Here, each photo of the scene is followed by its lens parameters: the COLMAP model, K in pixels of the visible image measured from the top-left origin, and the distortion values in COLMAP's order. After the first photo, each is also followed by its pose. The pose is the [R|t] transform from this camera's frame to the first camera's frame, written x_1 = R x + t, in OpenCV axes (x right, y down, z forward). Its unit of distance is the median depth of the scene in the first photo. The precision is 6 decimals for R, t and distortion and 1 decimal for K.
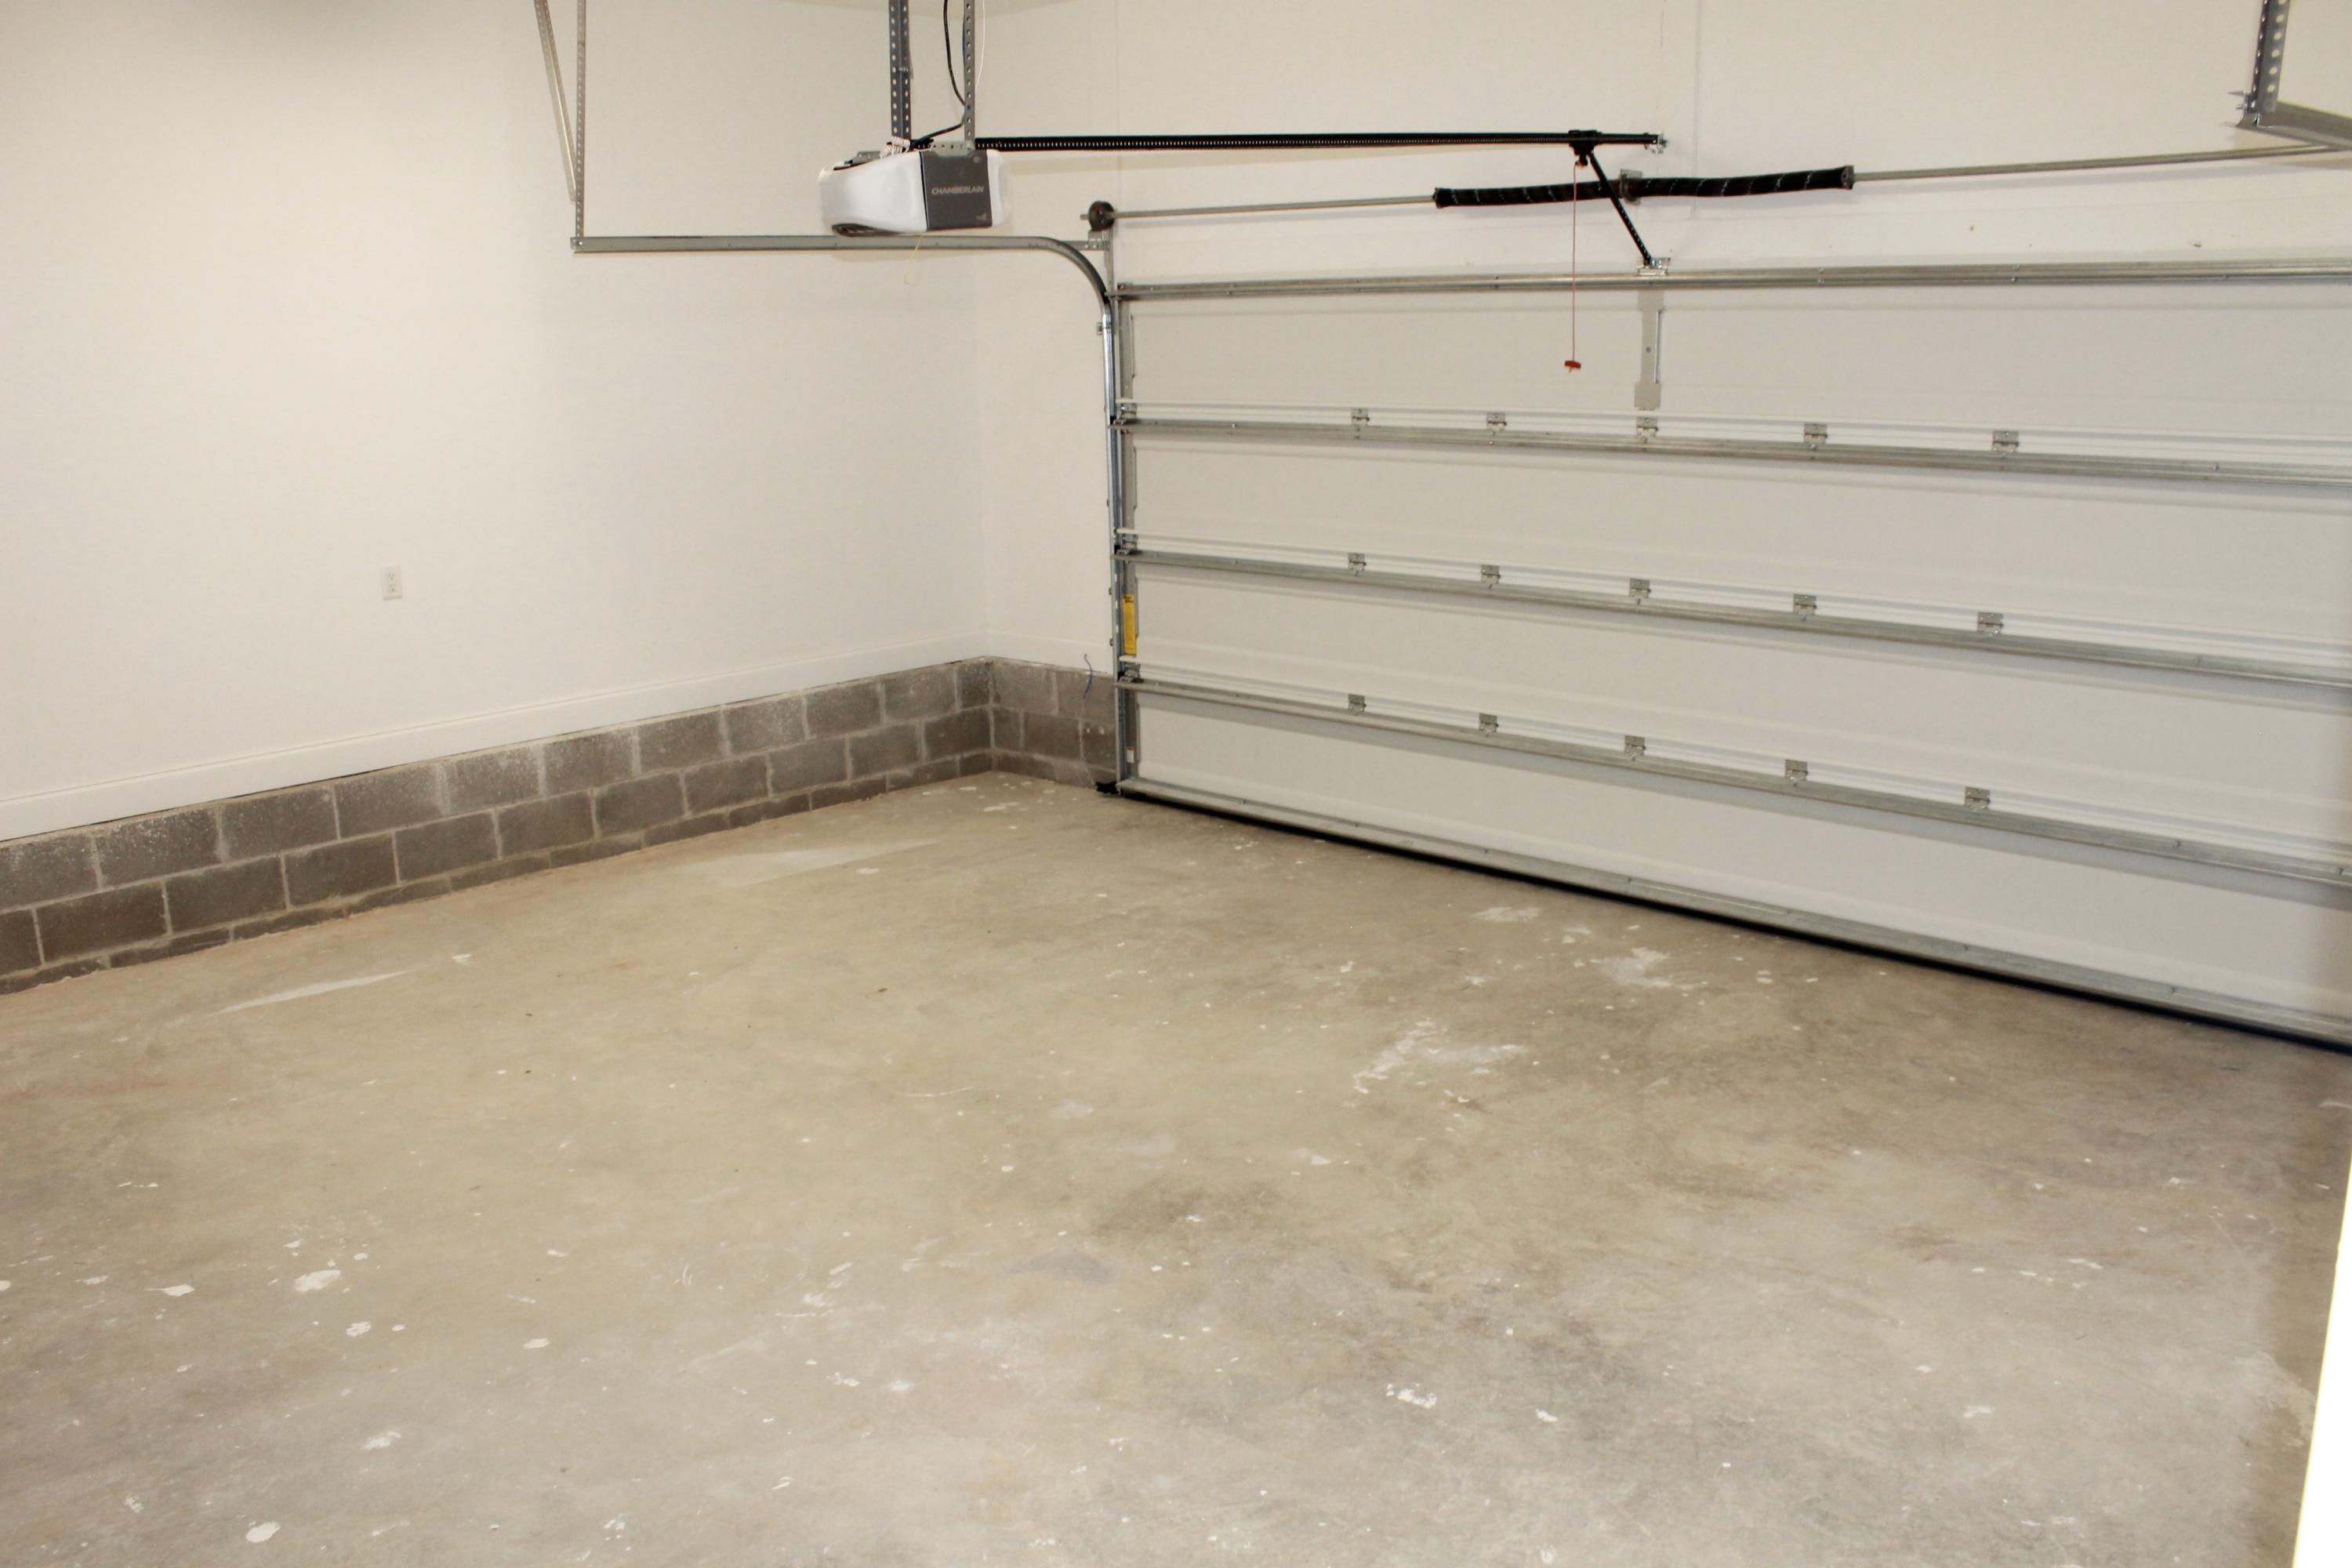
lens RADIAL K [[2052.0, 0, 1176.0], [0, 2052.0, 784.0], [0, 0, 1]] dist [-0.174143, 0.182688]
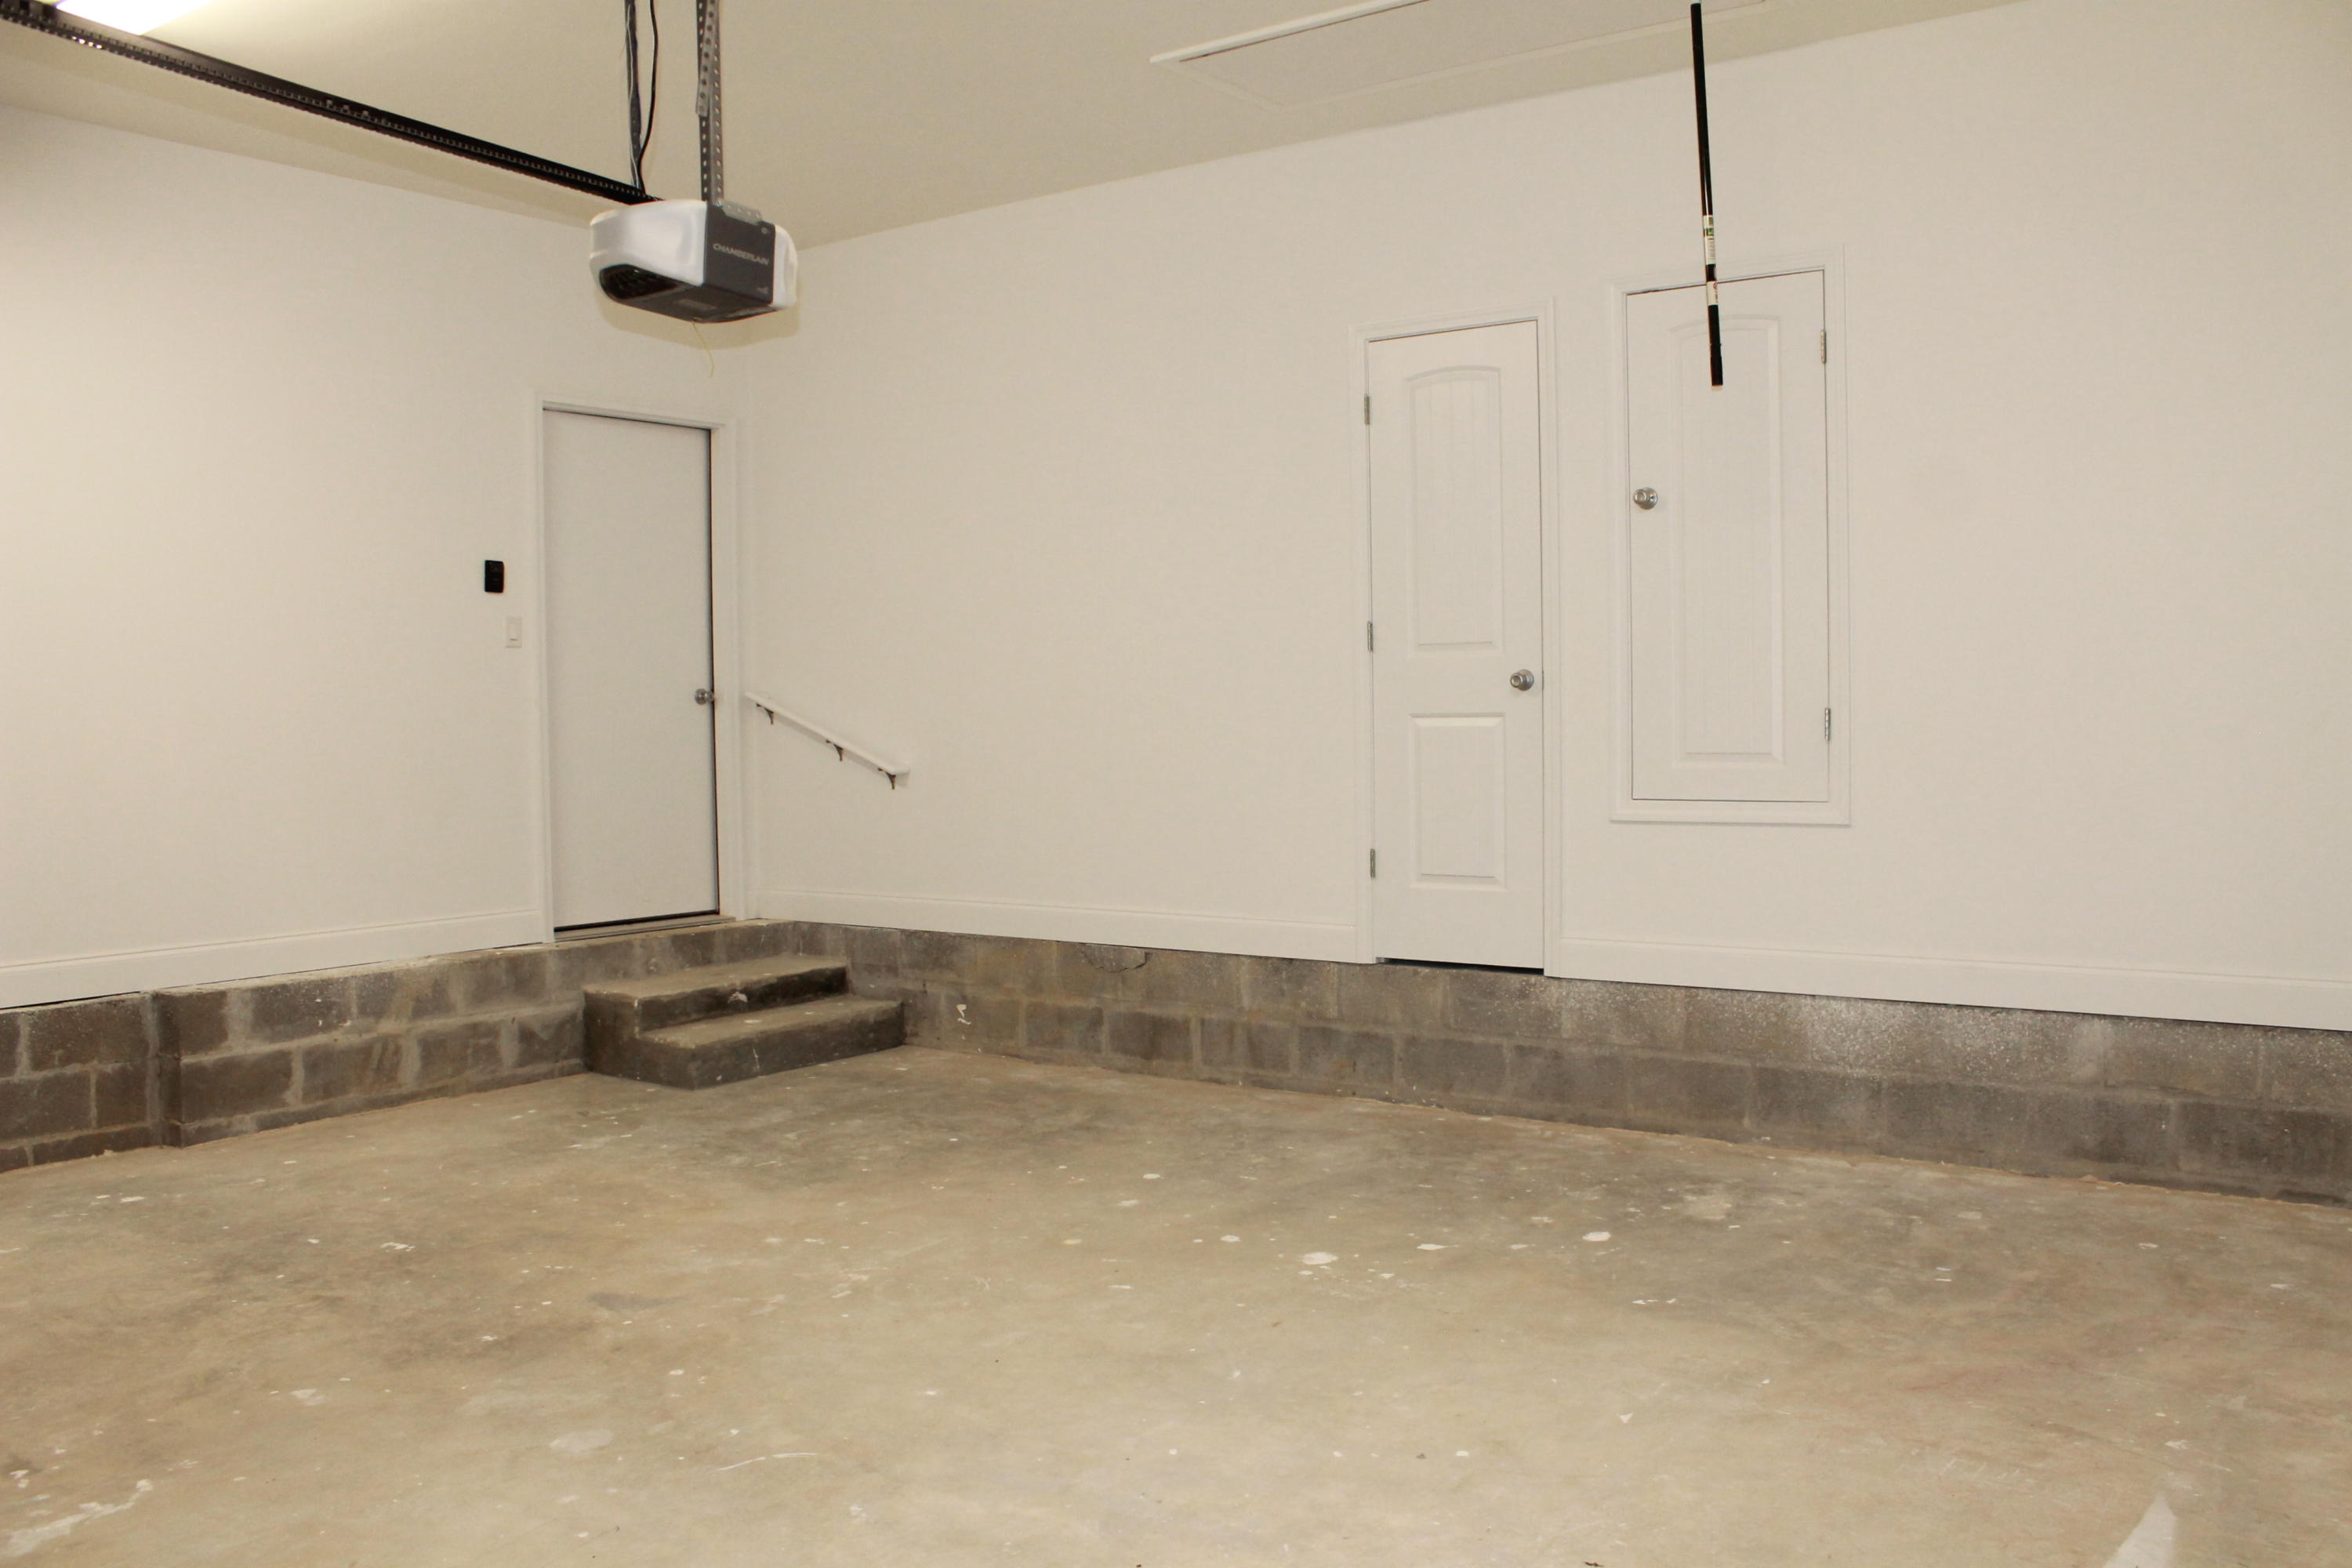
lens RADIAL K [[2052.0, 0, 1176.0], [0, 2052.0, 784.0], [0, 0, 1]] dist [-0.174143, 0.182688]
pose [[-0.991627, 0.044542, -0.121209, -0.196087], [0.011609, 0.965578, 0.259854, -0.262947], [0.128611, 0.256271, -0.958011, 1.740419]]
